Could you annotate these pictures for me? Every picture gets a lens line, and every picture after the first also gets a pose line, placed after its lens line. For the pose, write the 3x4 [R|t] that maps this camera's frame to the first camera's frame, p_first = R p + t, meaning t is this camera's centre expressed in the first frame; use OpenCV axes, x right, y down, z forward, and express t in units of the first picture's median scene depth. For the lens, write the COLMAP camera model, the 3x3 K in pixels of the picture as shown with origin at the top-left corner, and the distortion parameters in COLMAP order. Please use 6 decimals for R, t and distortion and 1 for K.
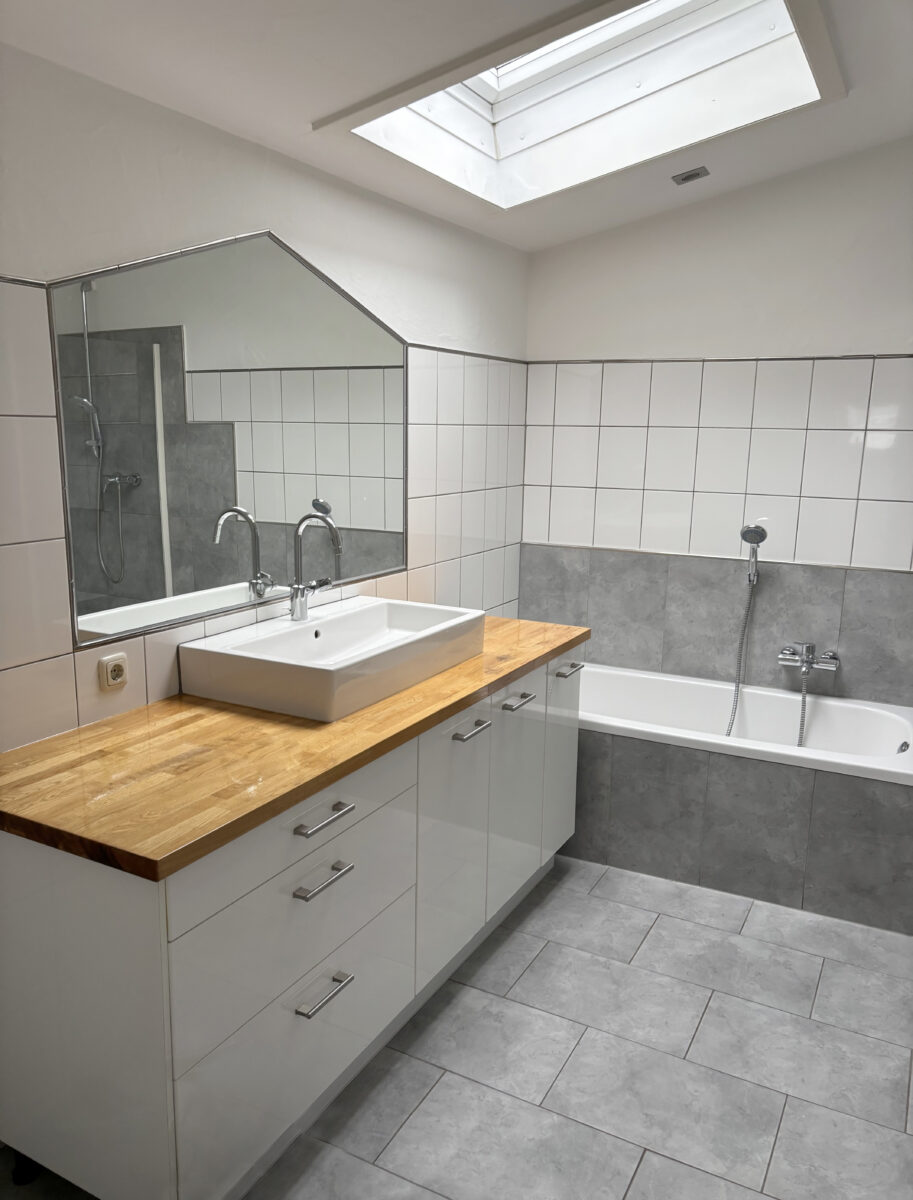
lens RADIAL K [[913.1, 0, 456.5], [0, 913.1, 600.0], [0, 0, 1]] dist [0.013301, -0.009600]
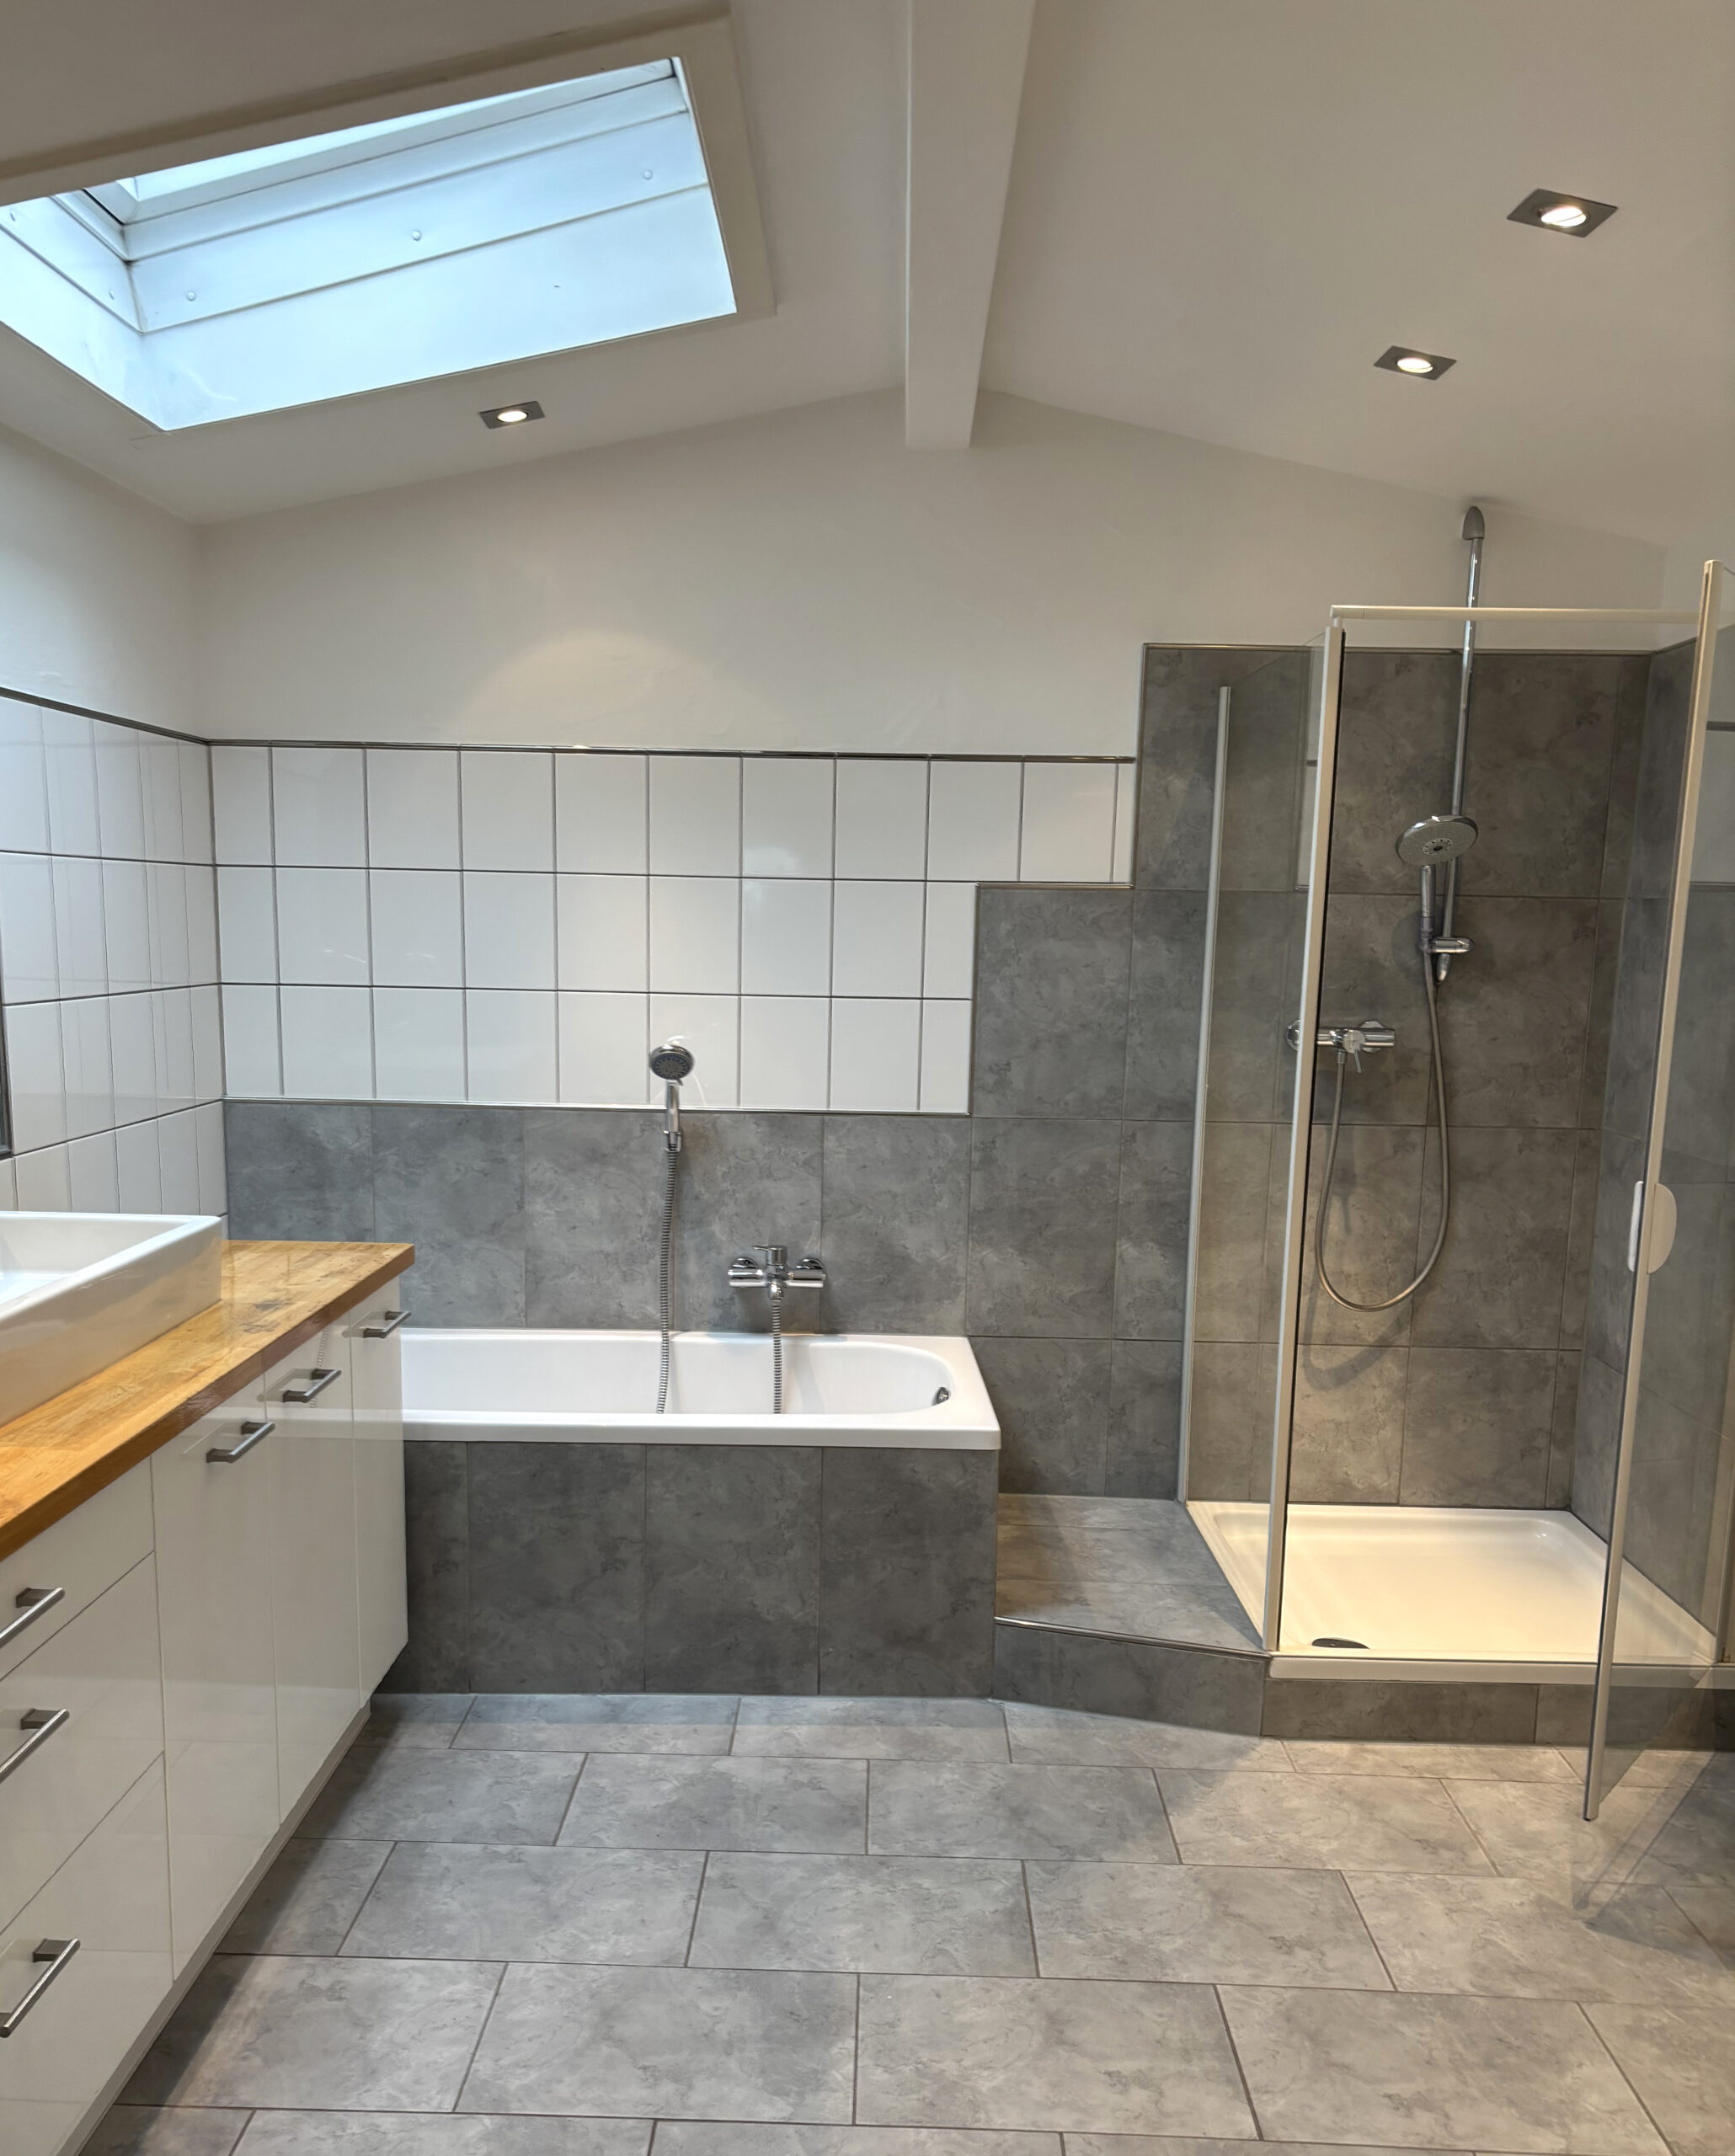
lens RADIAL K [[1822.3, 0, 865.0], [0, 1822.3, 1194.7], [0, 0, 1]] dist [0.170815, -0.220424]
pose [[0.890268, -0.075154, 0.449193, -0.100026], [0.087053, 0.996186, -0.005863, 0.032765], [-0.447039, 0.044323, 0.893415, -0.072736]]
